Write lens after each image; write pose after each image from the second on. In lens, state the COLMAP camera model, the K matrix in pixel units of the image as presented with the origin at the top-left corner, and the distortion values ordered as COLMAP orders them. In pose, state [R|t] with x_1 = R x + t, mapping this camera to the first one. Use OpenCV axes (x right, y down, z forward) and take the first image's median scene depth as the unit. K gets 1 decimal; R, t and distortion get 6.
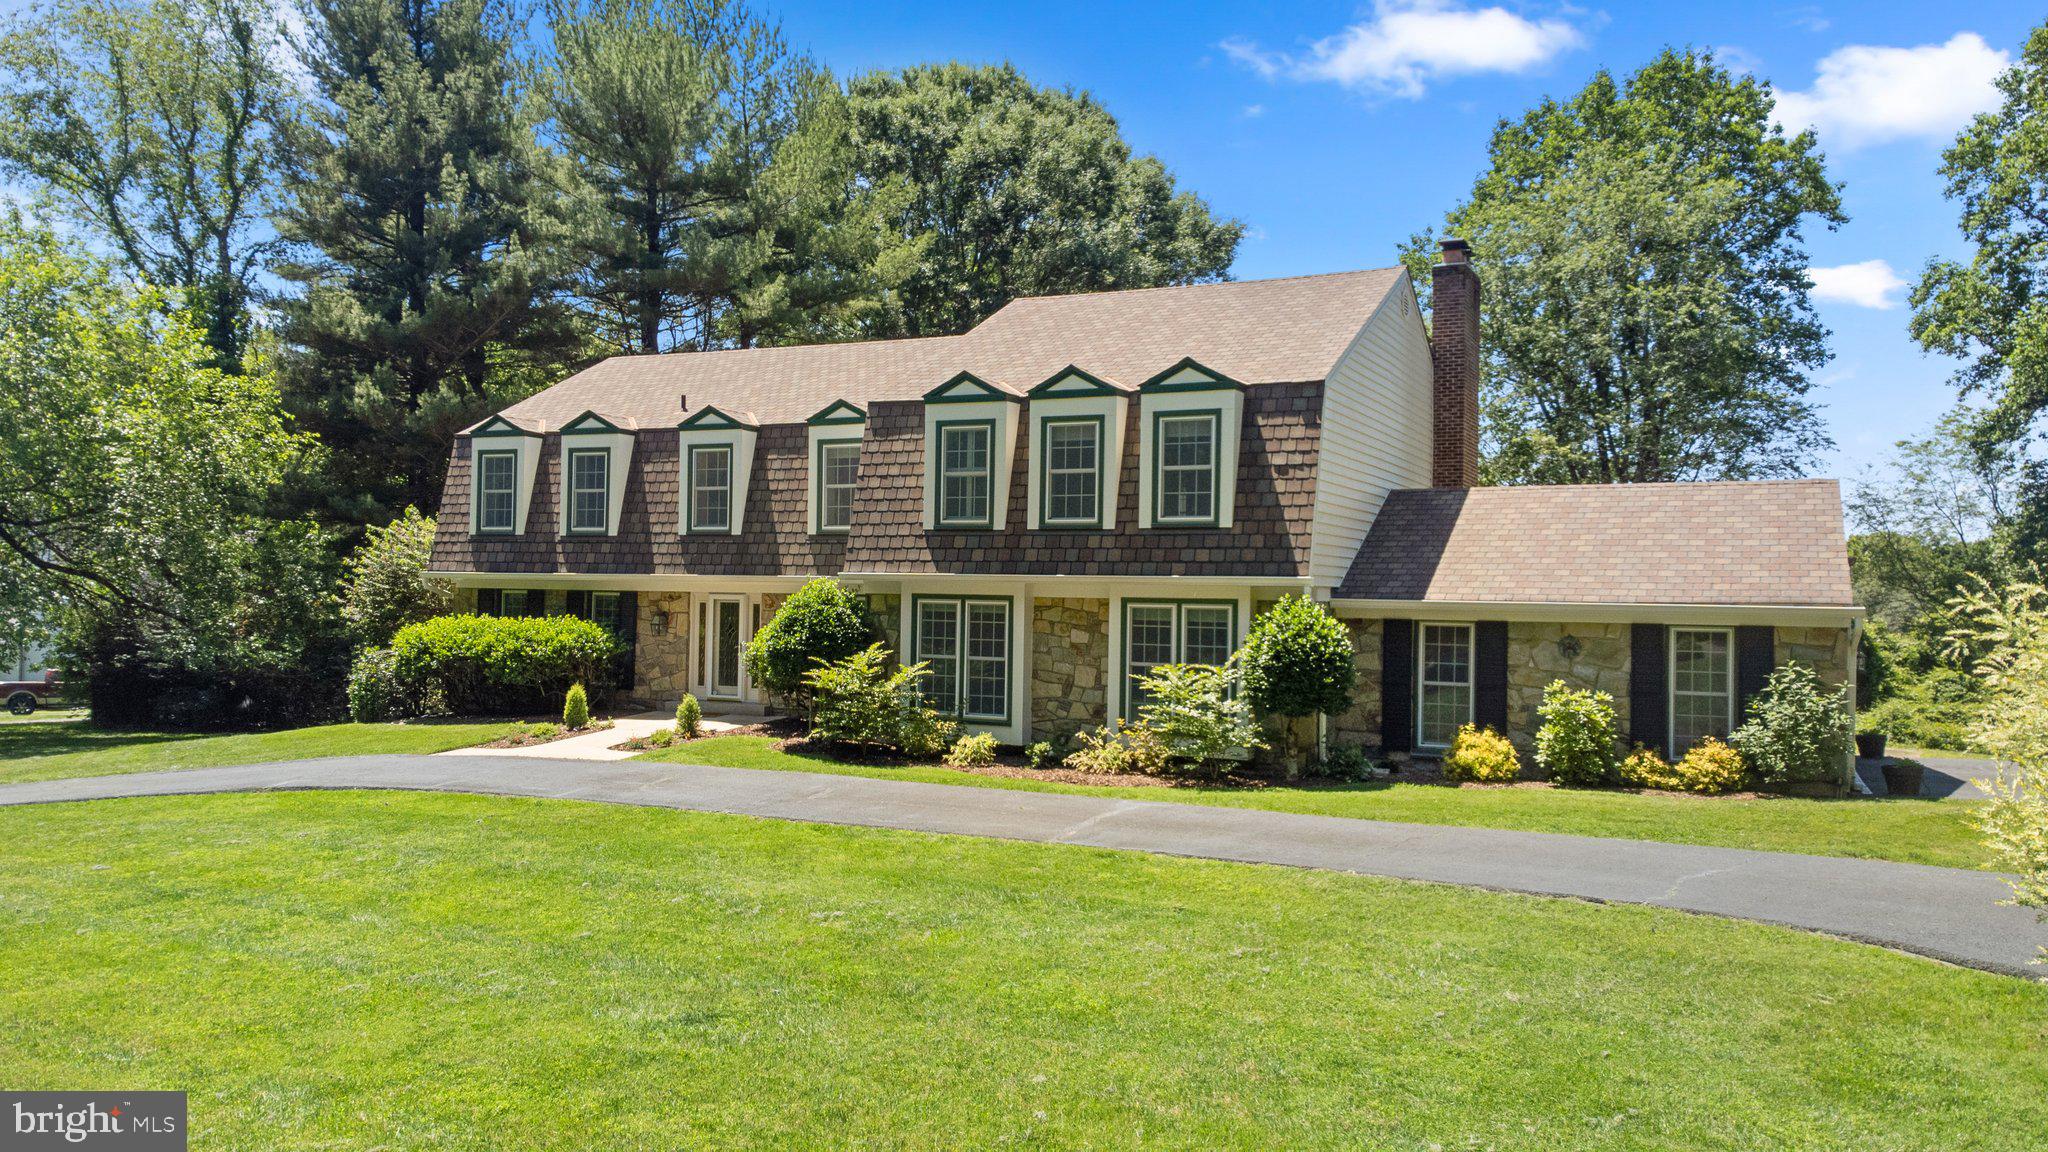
lens RADIAL K [[1487.0, 0, 1023.8], [0, 1487.0, 479.8], [0, 0, 1]] dist [-0.005111, 0.109337]
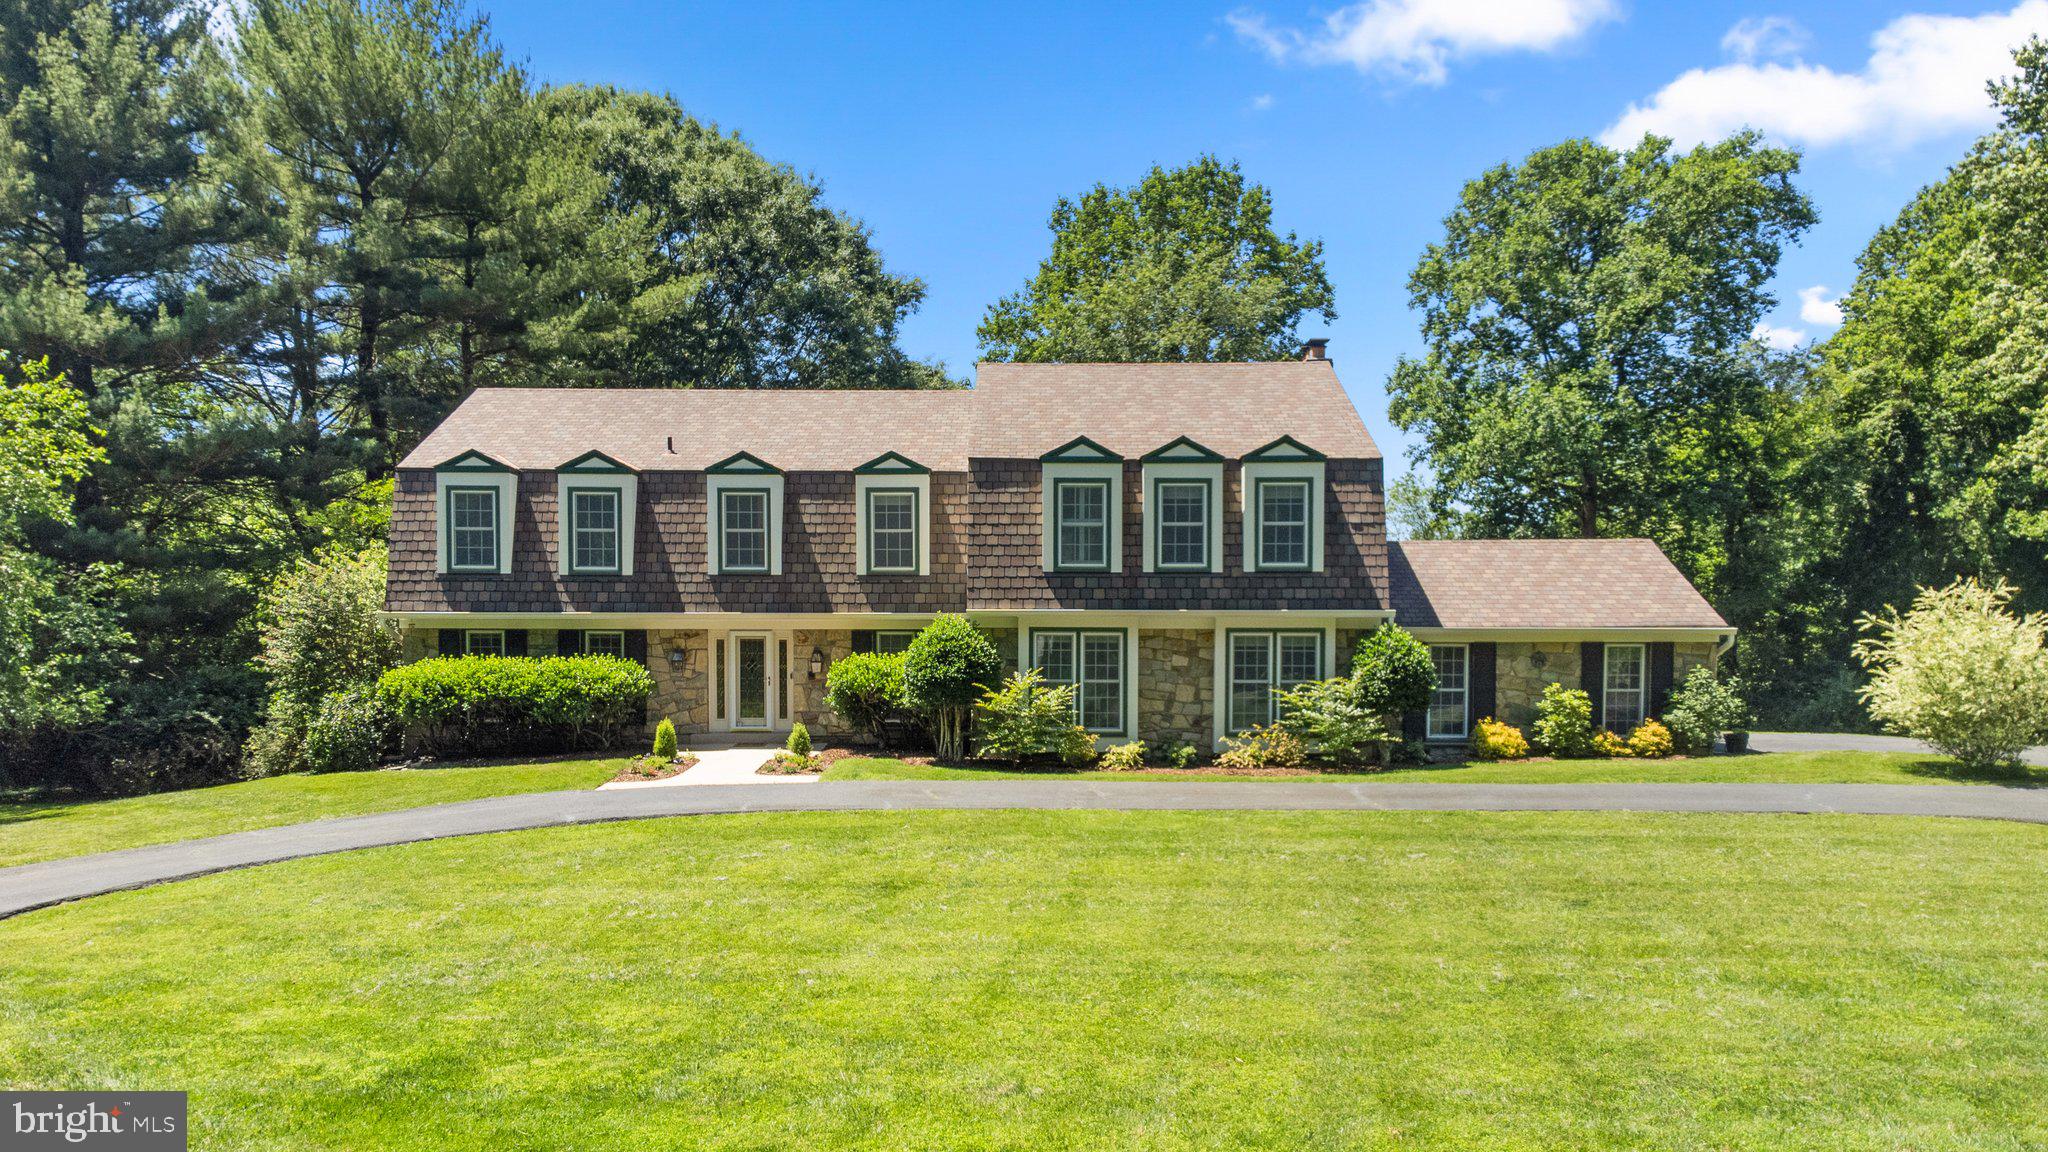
lens RADIAL K [[1503.1, 0, 1024.0], [0, 1503.1, 576.0], [0, 0, 1]] dist [0.034214, -0.000942]
pose [[0.908940, 0.002838, 0.416916, -0.568696], [-0.019714, 0.999151, 0.036178, -0.005224], [-0.416460, -0.041102, 0.908225, -0.054361]]
